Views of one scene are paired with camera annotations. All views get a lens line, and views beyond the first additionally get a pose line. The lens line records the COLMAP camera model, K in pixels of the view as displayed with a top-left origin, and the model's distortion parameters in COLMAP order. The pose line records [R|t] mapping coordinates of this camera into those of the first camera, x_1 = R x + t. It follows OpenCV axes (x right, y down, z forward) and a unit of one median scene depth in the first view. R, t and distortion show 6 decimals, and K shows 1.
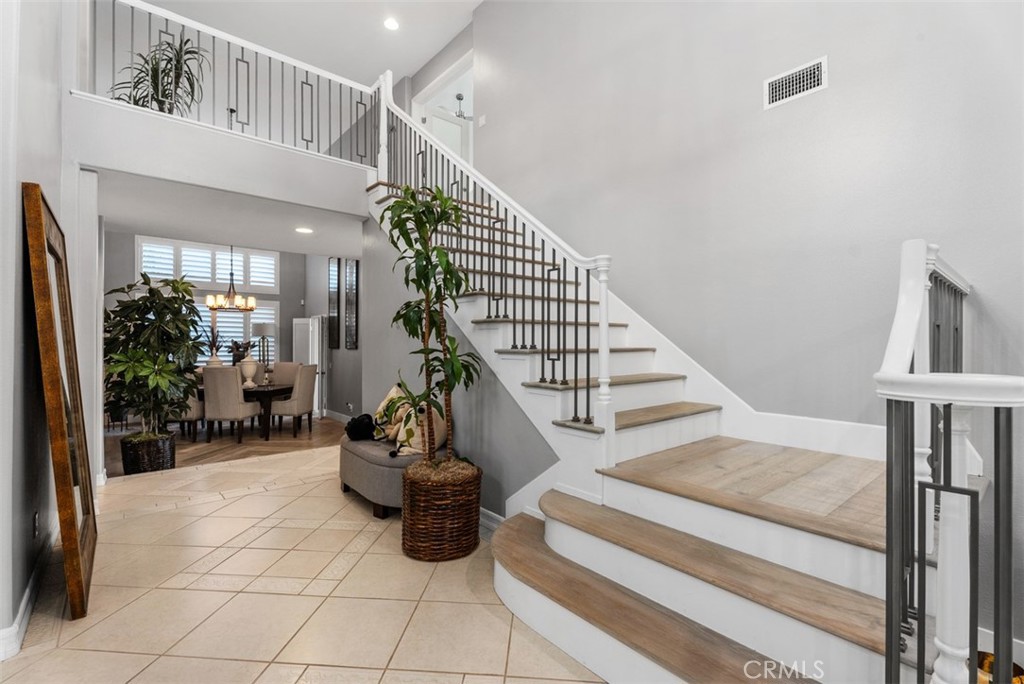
lens RADIAL K [[459.2, 0, 510.9], [0, 459.2, 343.1], [0, 0, 1]] dist [0.003757, 0.000437]
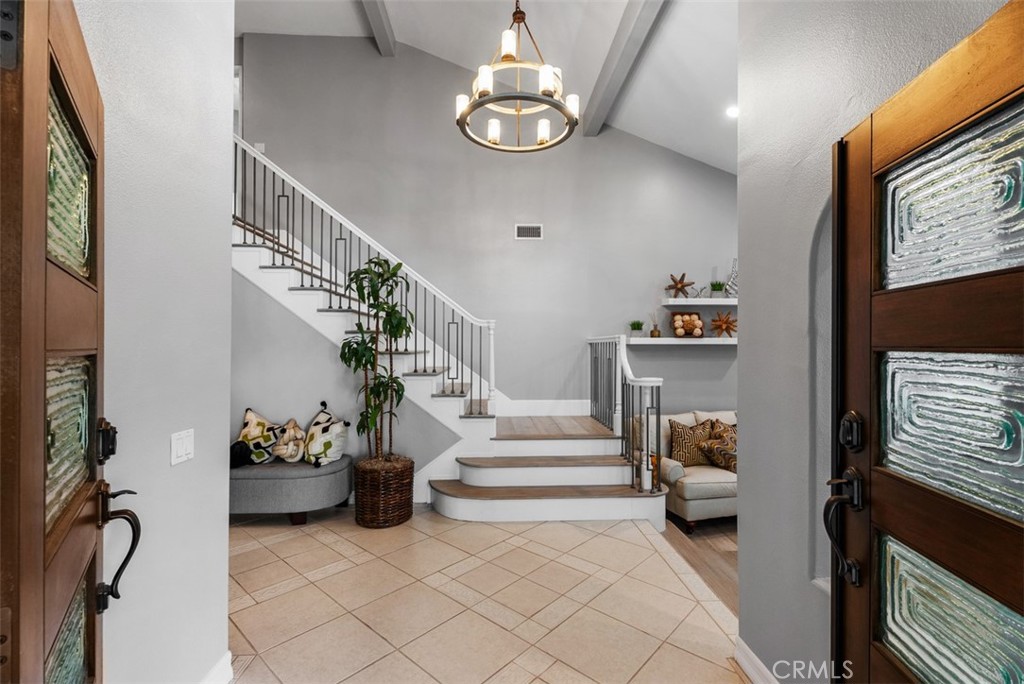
lens RADIAL K [[459.2, 0, 511.9], [0, 459.2, 342.7], [0, 0, 1]] dist [0.003757, 0.000437]
pose [[0.607183, 0.002139, 0.794559, -0.964334], [0.001558, 0.999991, -0.003883, -0.075729], [-0.794560, 0.003595, 0.607174, -0.135261]]
